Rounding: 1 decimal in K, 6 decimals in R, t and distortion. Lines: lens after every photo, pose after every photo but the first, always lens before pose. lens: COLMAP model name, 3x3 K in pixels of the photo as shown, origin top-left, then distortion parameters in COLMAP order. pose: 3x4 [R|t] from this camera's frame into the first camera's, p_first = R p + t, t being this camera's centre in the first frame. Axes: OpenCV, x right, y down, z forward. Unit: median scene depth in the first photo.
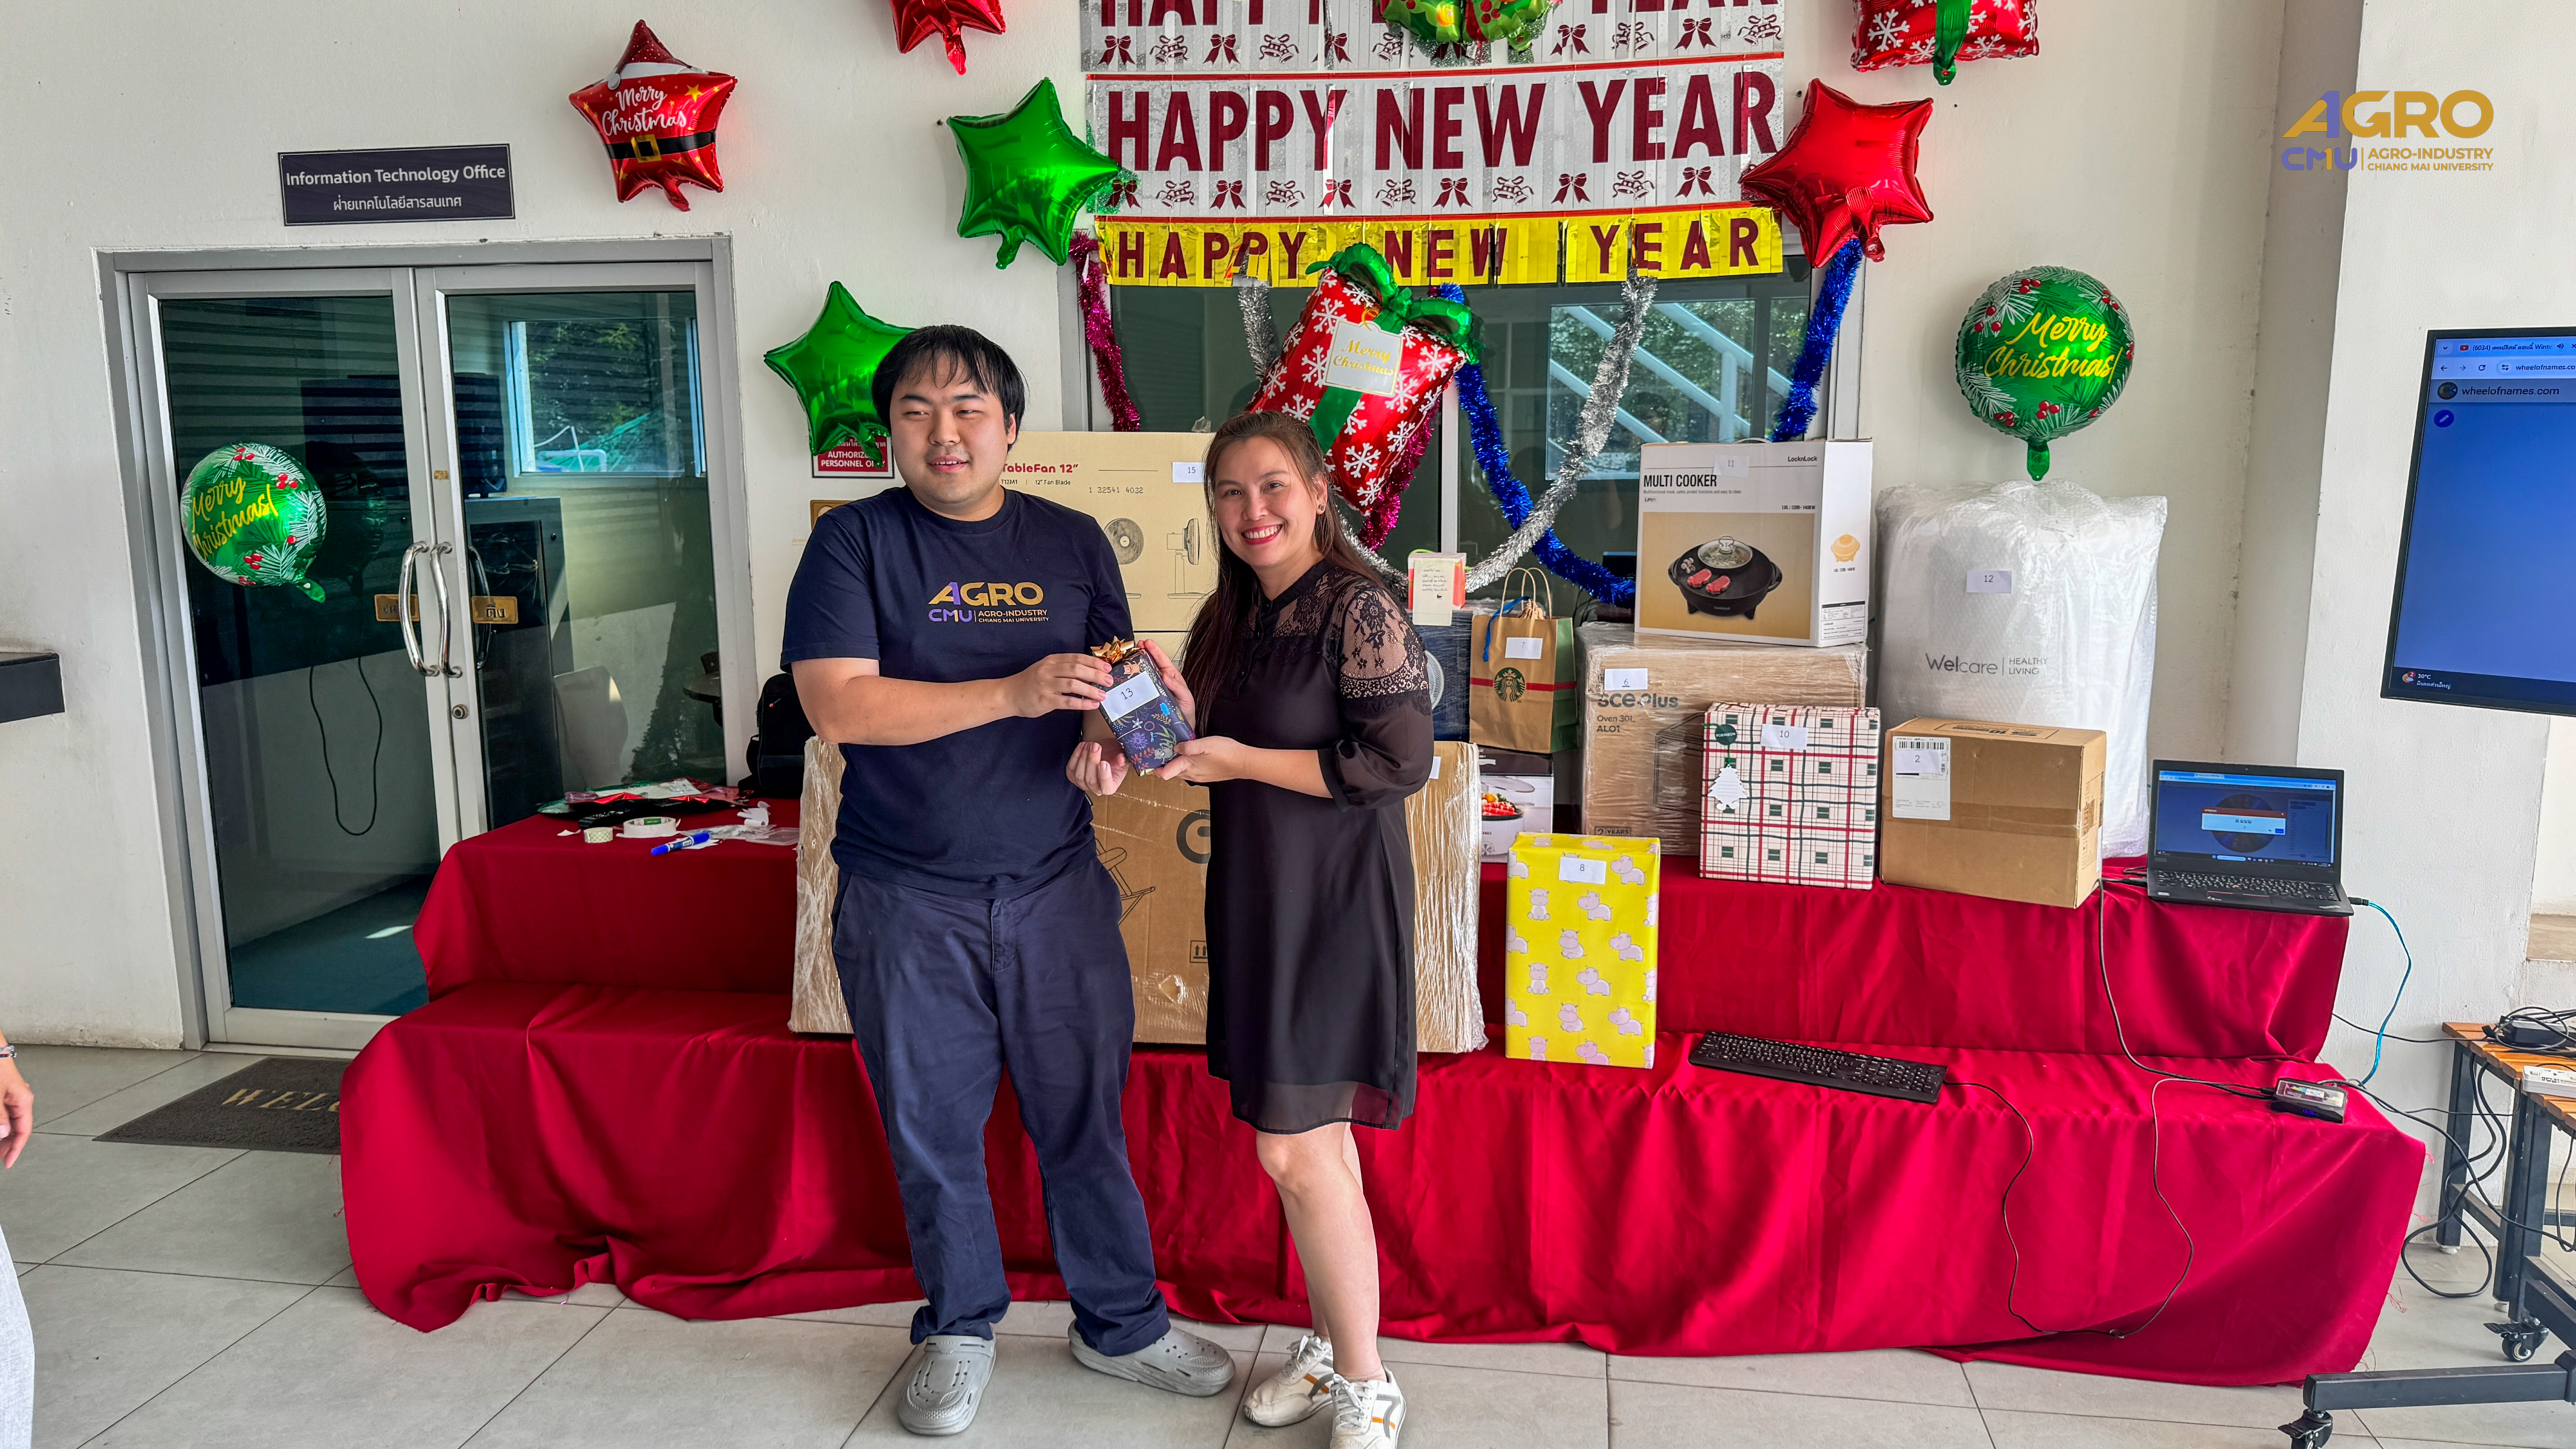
lens RADIAL K [[1826.5, 0, 1292.2], [0, 1826.5, 765.6], [0, 0, 1]] dist [0.047447, -0.067369]
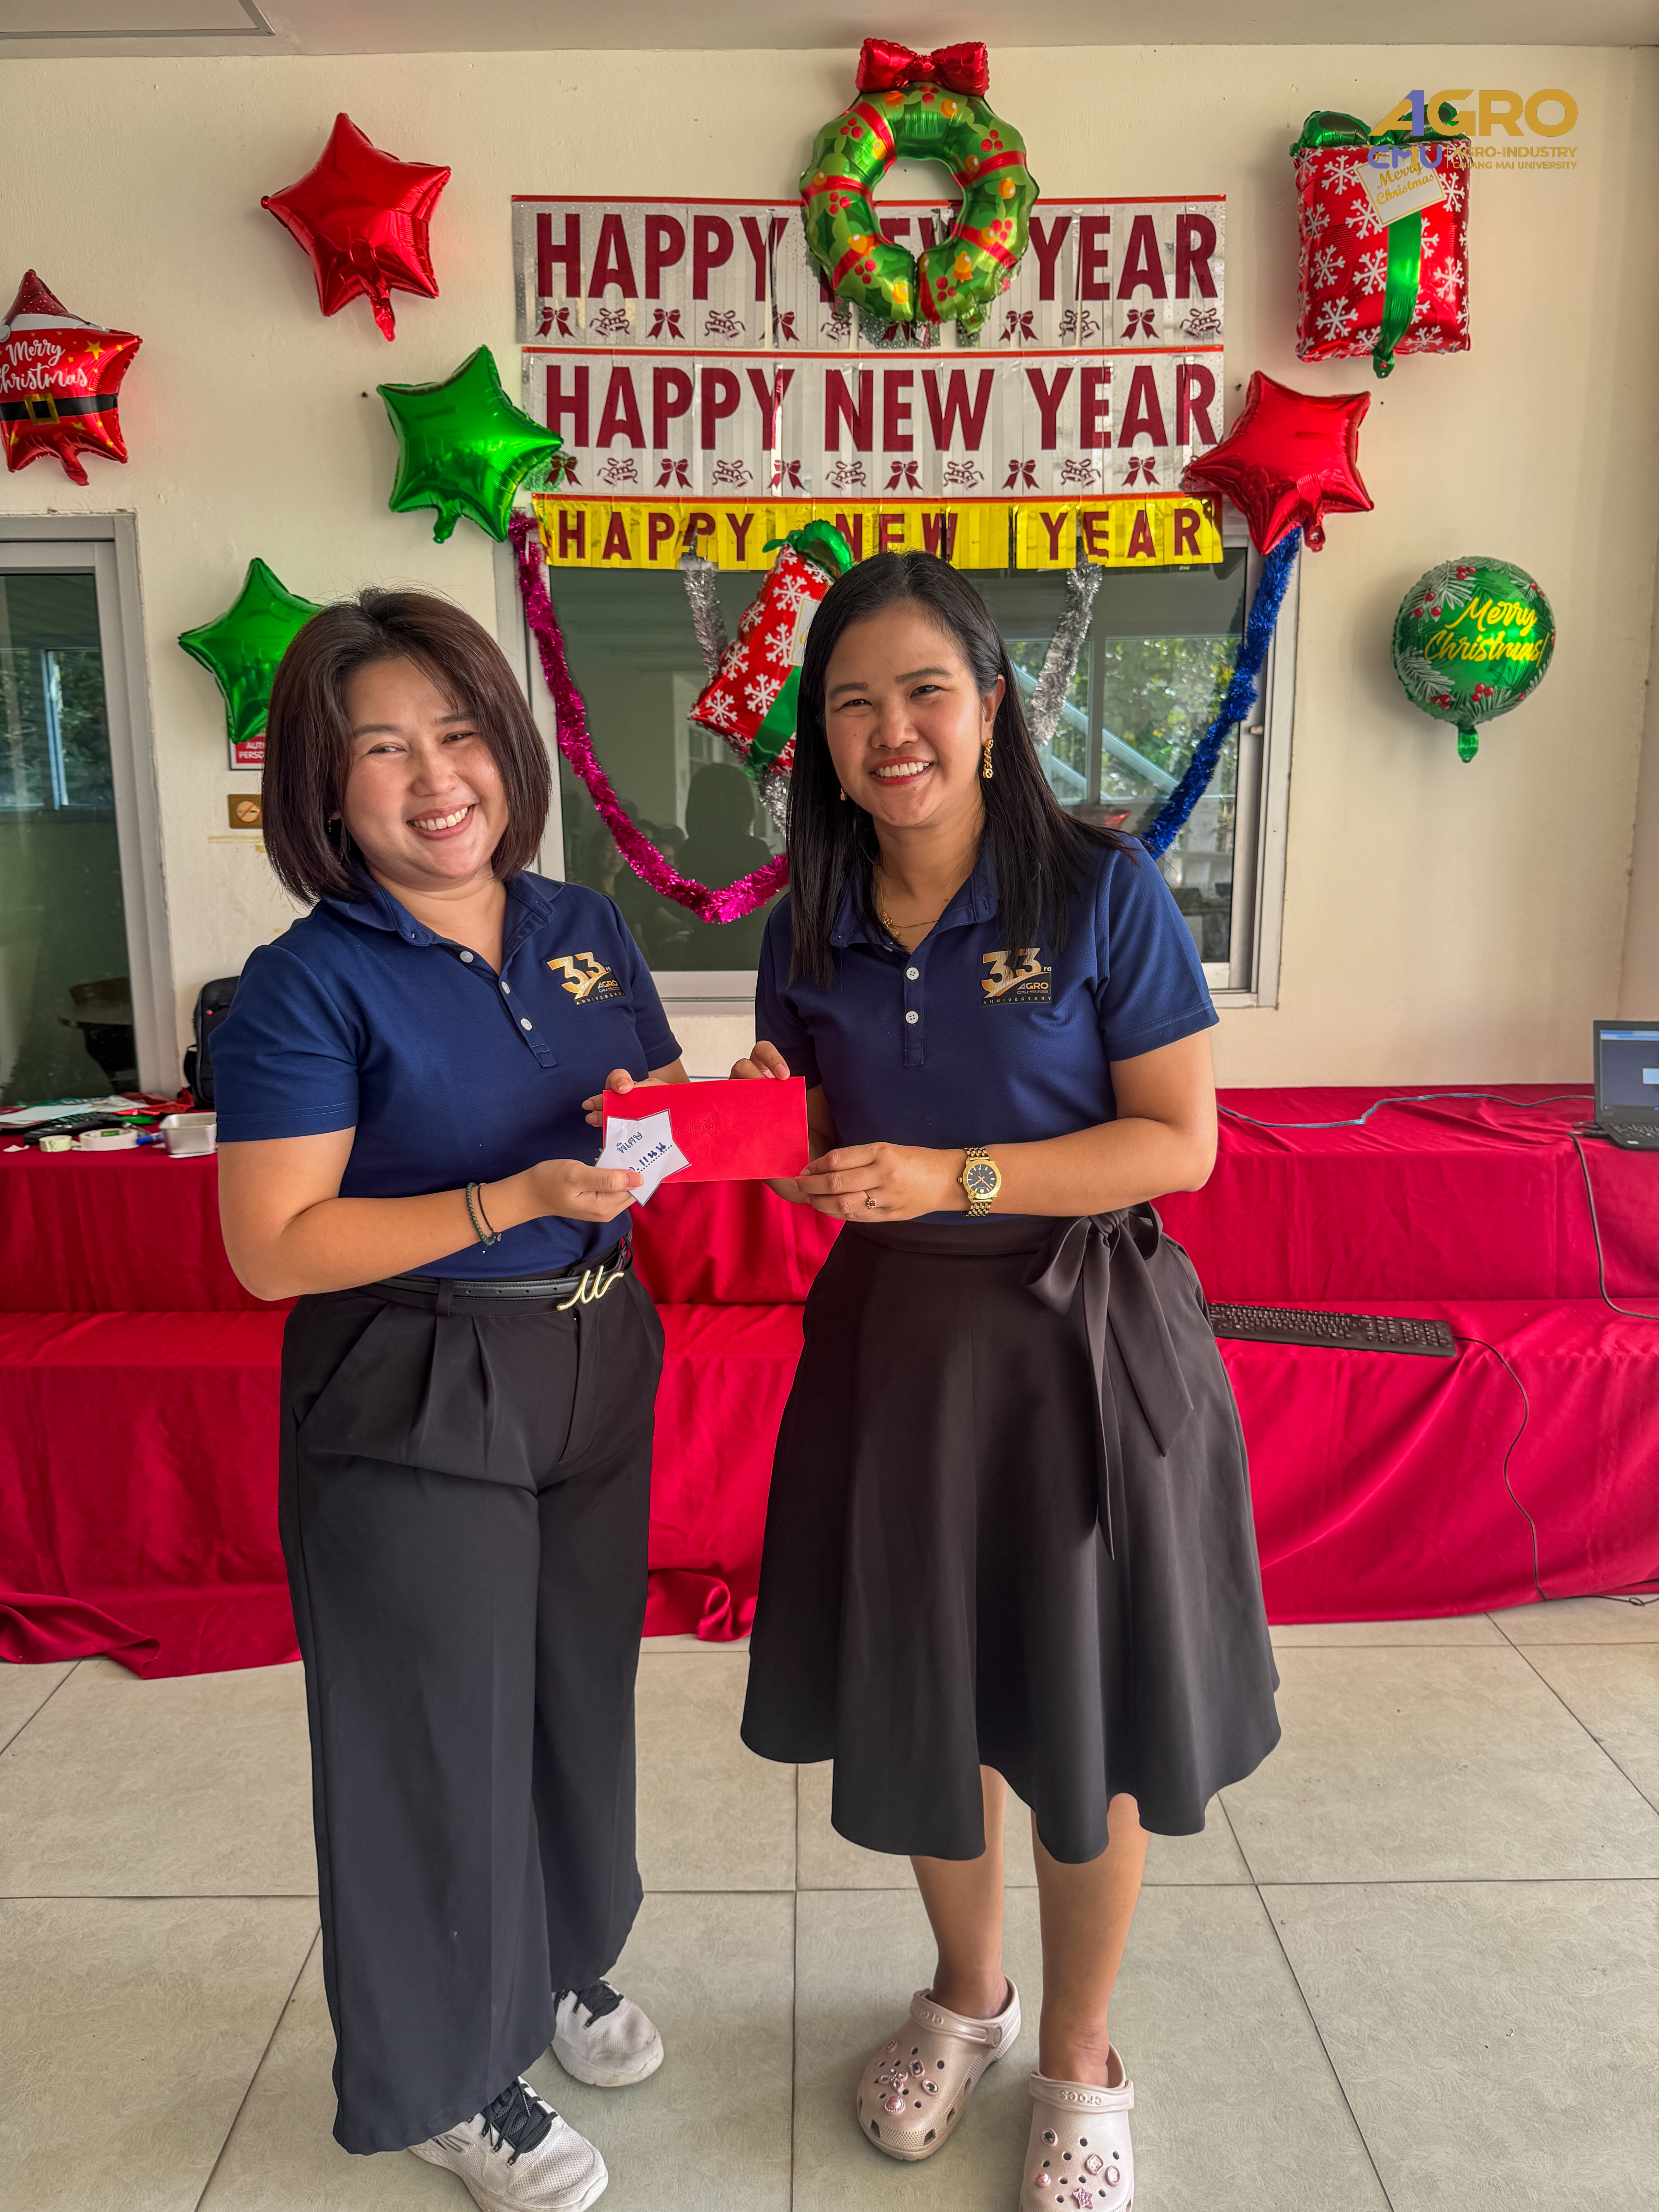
lens RADIAL K [[1561.5, 0, 807.0], [0, 1561.5, 1133.4], [0, 0, 1]] dist [0.025974, -0.038226]
pose [[0.986614, -0.033640, 0.159563, -0.114895], [0.031402, 0.999370, 0.016523, 0.029863], [-0.160018, -0.011291, 0.987050, 0.164386]]
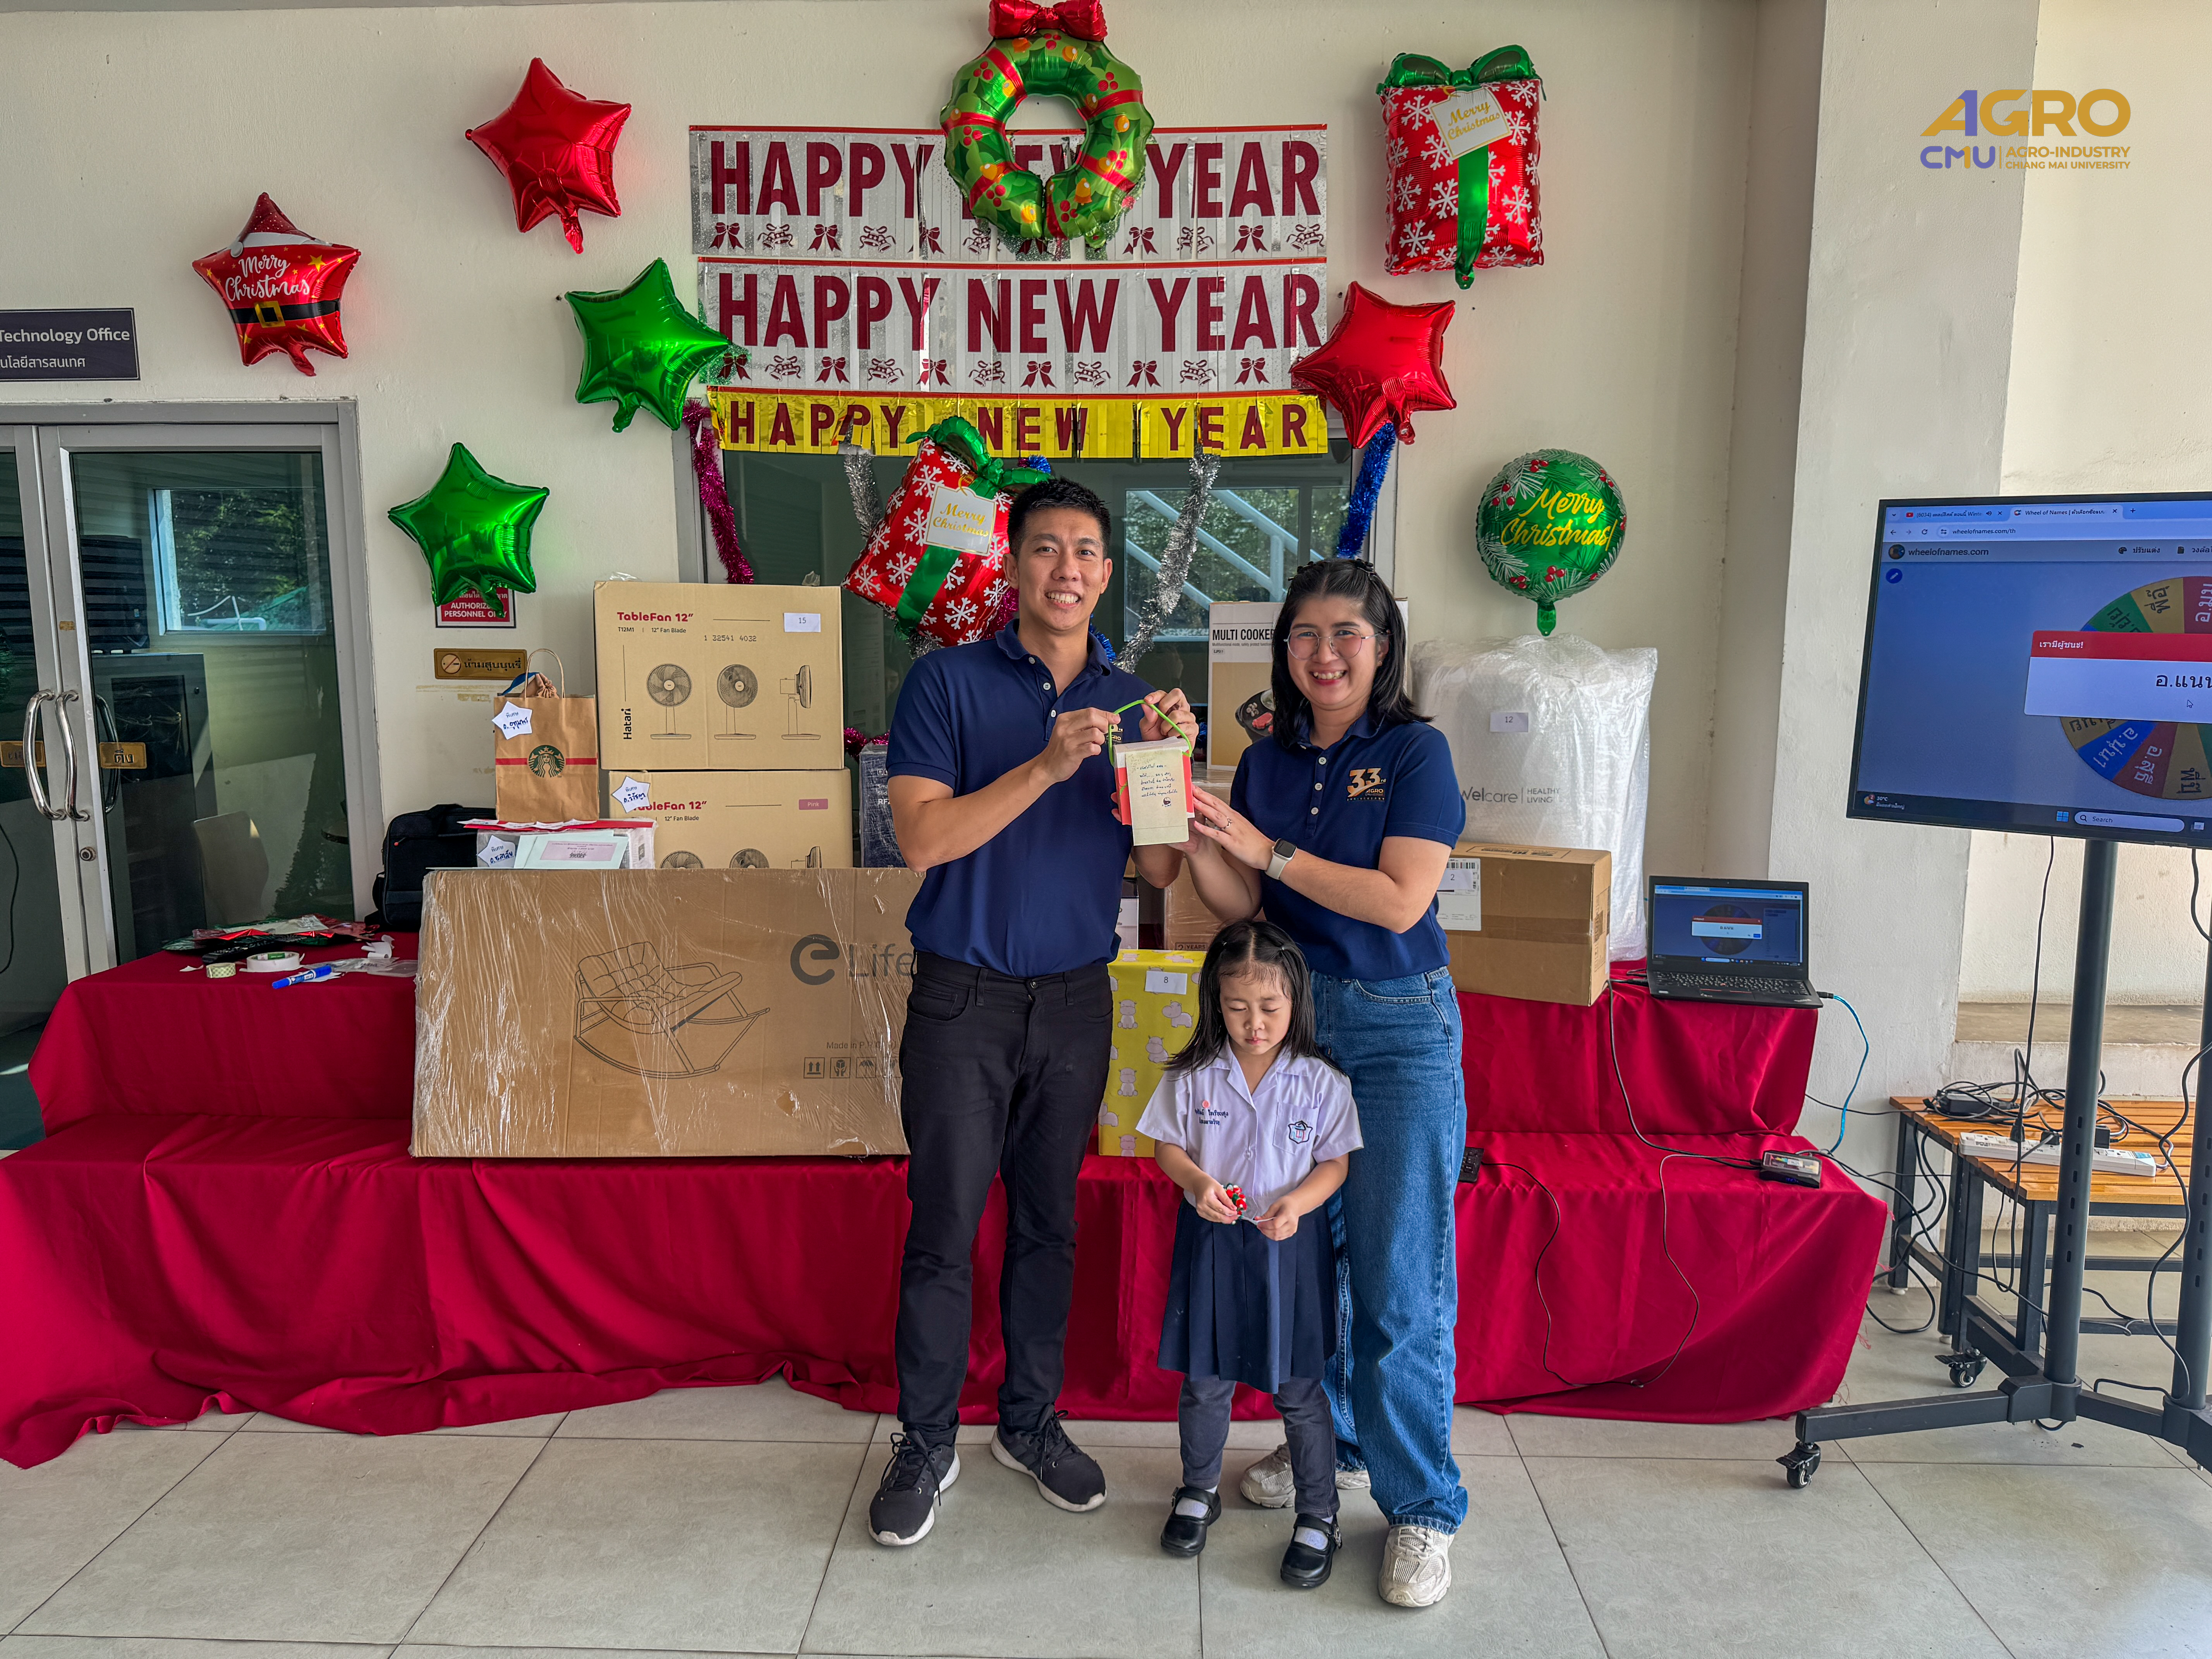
lens RADIAL K [[1561.5, 0, 1107.0], [0, 1561.5, 874.5], [0, 0, 1]] dist [0.025974, -0.038226]
pose [[0.992086, -0.013085, 0.124874, 0.007026], [0.015104, 0.999770, -0.015233, 0.004963], [-0.124646, 0.016998, 0.992056, 0.063669]]
